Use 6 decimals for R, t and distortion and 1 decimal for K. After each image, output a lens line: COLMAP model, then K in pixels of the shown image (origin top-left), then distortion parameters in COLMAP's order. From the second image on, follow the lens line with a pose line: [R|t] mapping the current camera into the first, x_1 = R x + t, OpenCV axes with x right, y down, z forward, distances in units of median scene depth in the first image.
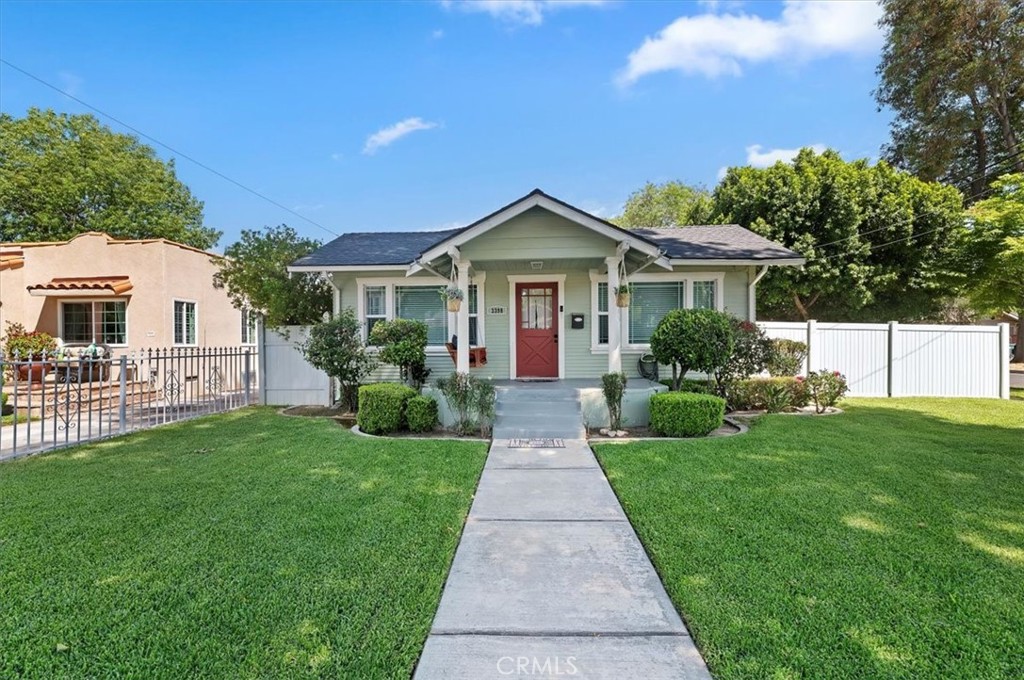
lens RADIAL K [[417.2, 0, 514.3], [0, 417.2, 339.6], [0, 0, 1]] dist [-0.001321, 0.000609]
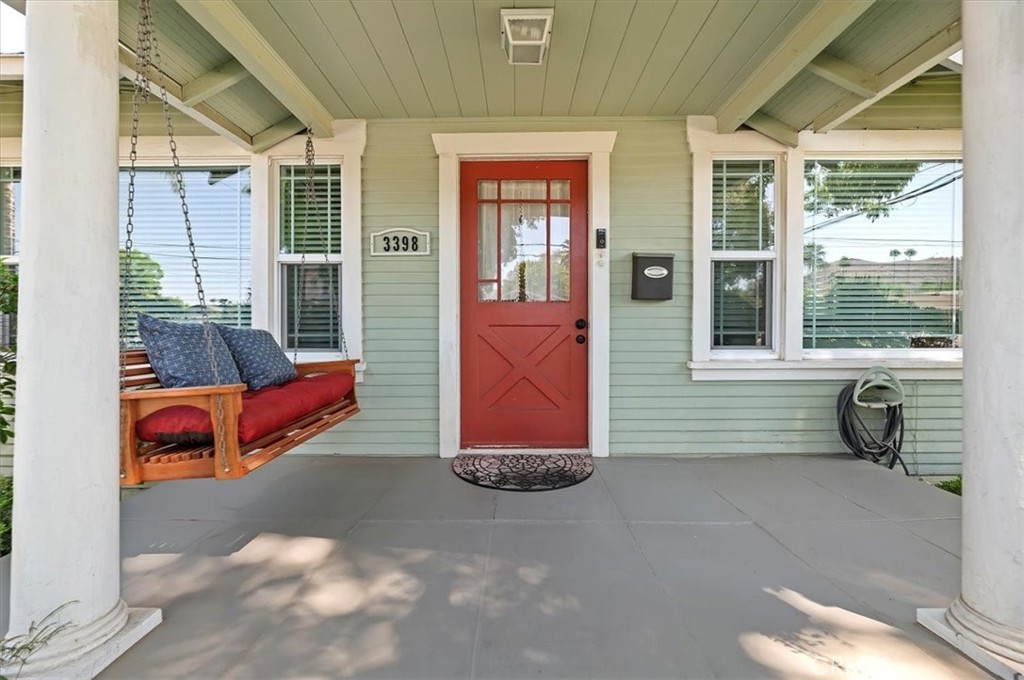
lens RADIAL K [[417.2, 0, 509.2], [0, 417.2, 338.4], [0, 0, 1]] dist [-0.001321, 0.000609]
pose [[0.999728, 0.005854, 0.022591, 0.034595], [-0.006176, 0.999880, 0.014173, -0.001387], [-0.022505, -0.014309, 0.999644, 0.660842]]
